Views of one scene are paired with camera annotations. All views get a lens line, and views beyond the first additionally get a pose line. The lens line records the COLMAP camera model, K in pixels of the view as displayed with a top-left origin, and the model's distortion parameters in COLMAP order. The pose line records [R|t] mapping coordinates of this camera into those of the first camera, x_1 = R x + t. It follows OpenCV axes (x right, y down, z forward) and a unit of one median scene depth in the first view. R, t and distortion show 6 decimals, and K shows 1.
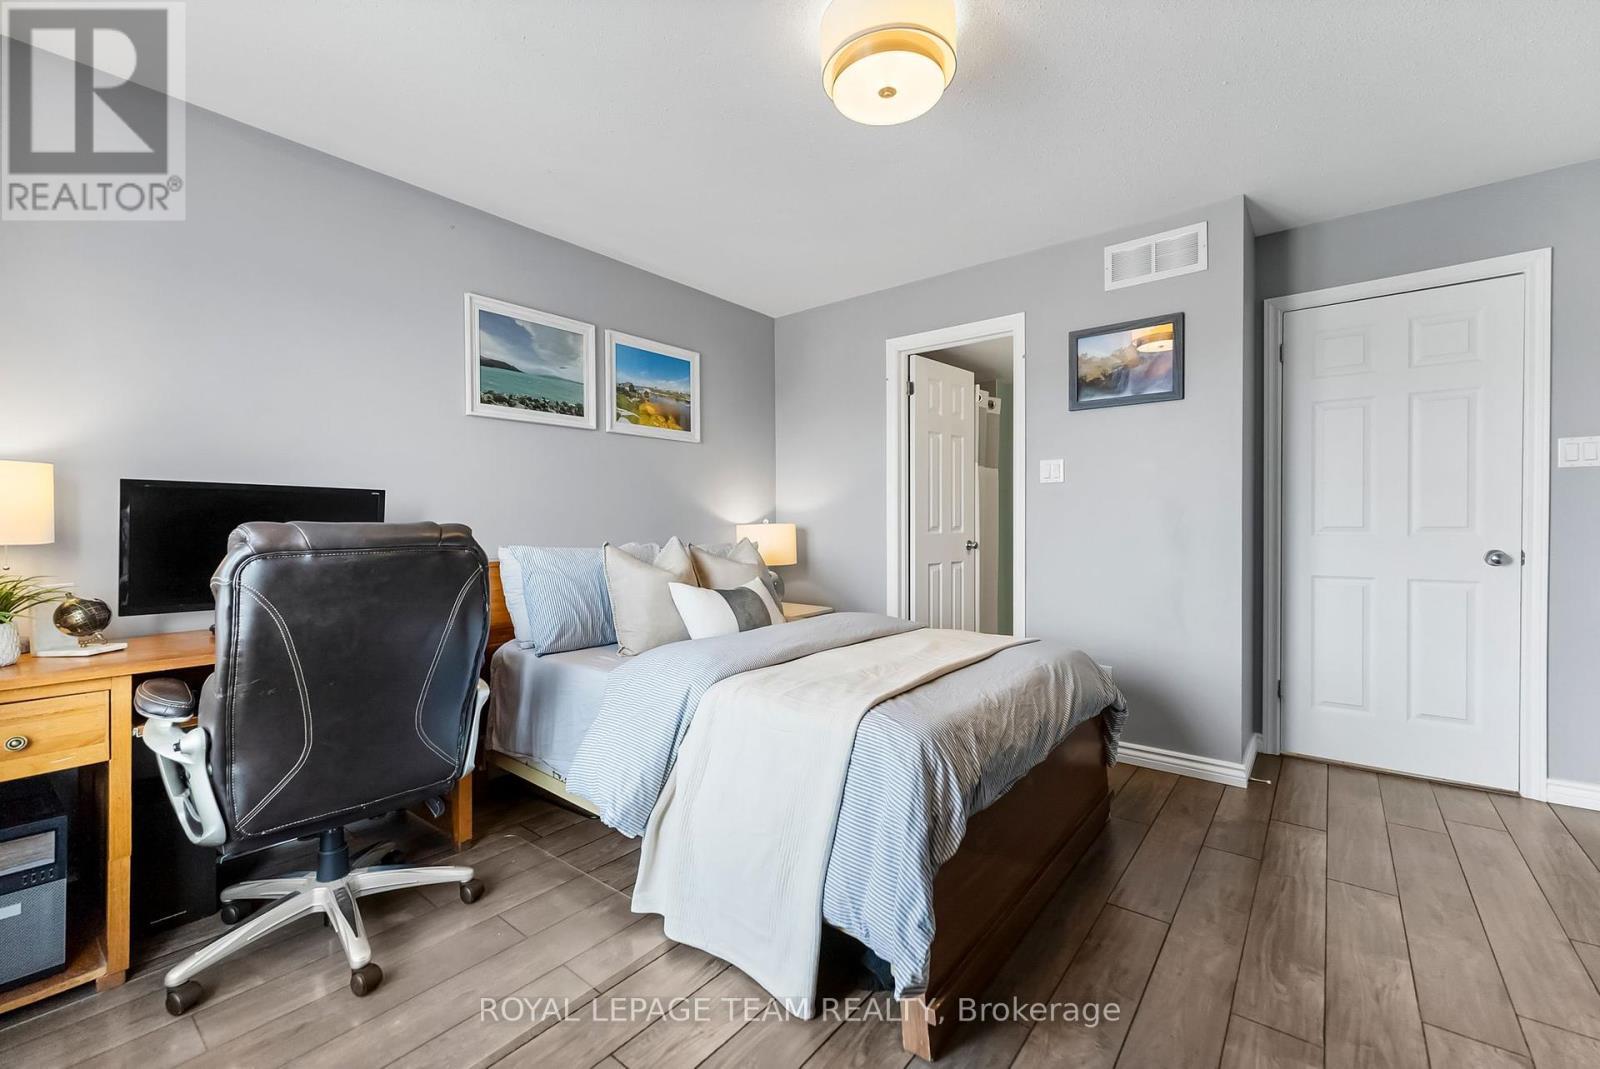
lens RADIAL K [[683.7, 0, 810.7], [0, 683.7, 535.3], [0, 0, 1]] dist [0.001880, 0.000216]
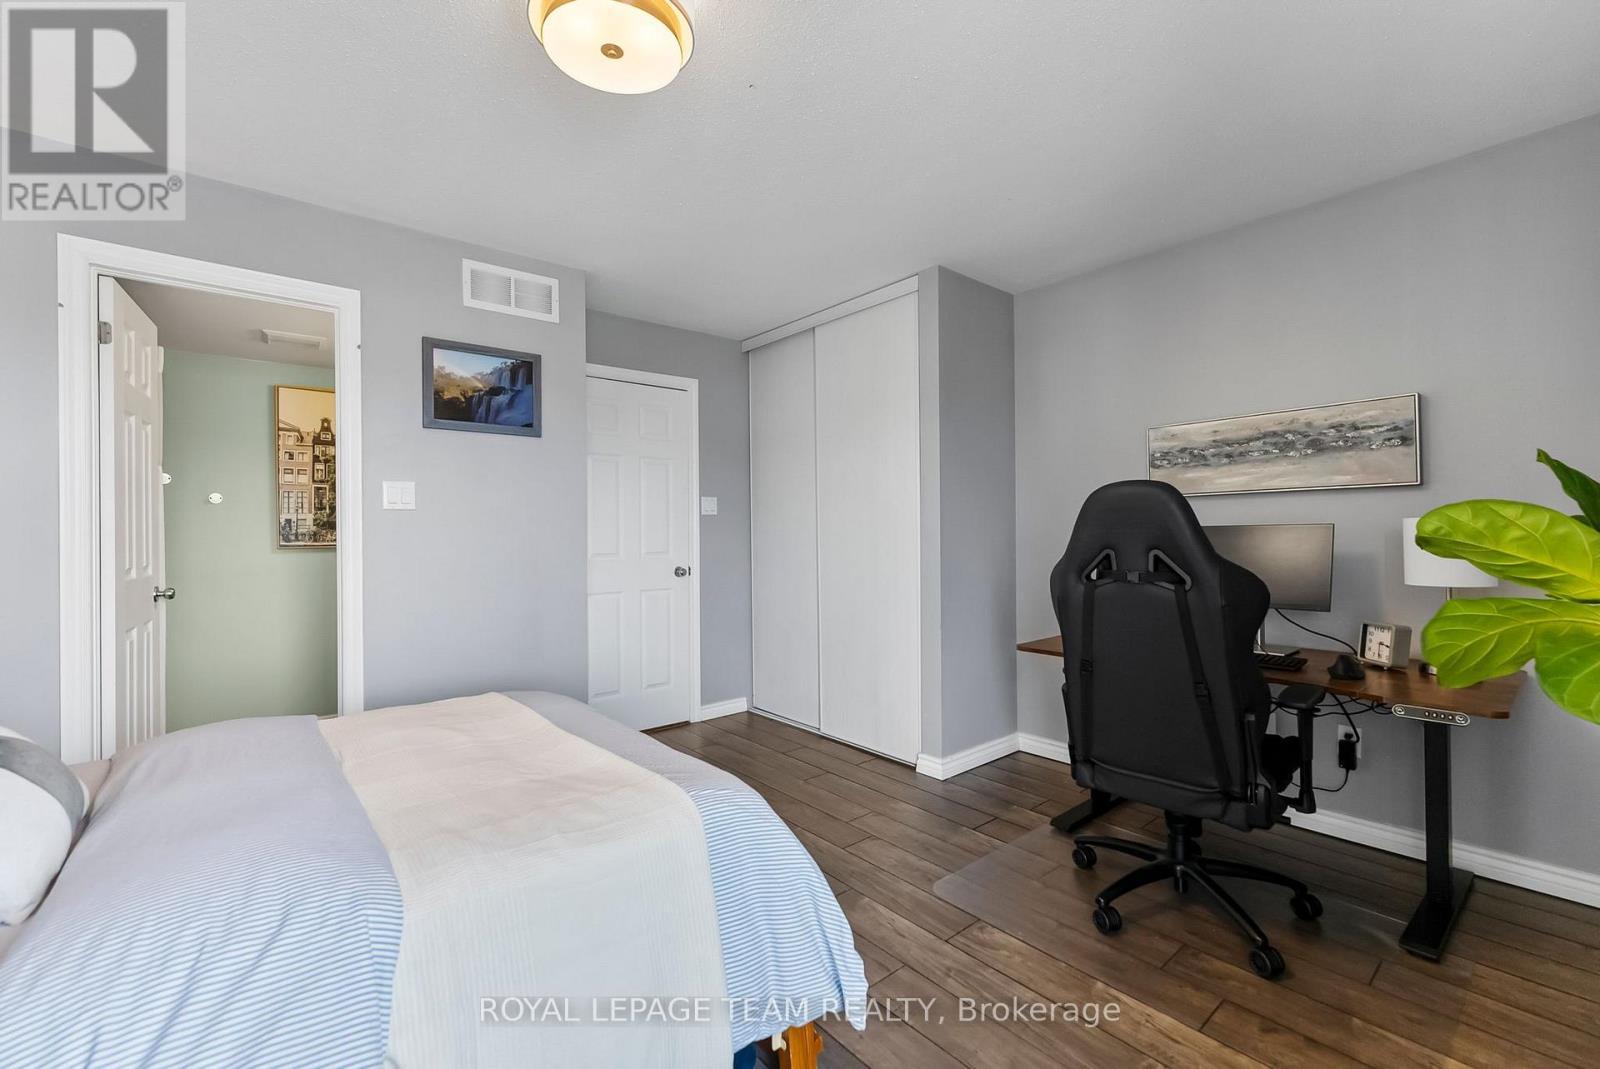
lens RADIAL K [[683.7, 0, 810.7], [0, 683.7, 535.3], [0, 0, 1]] dist [0.001880, 0.000216]
pose [[0.178150, -0.000787, 0.984003, -0.514503], [0.025957, 0.999655, -0.003900, -0.039981], [-0.983661, 0.026237, 0.178109, 0.497022]]
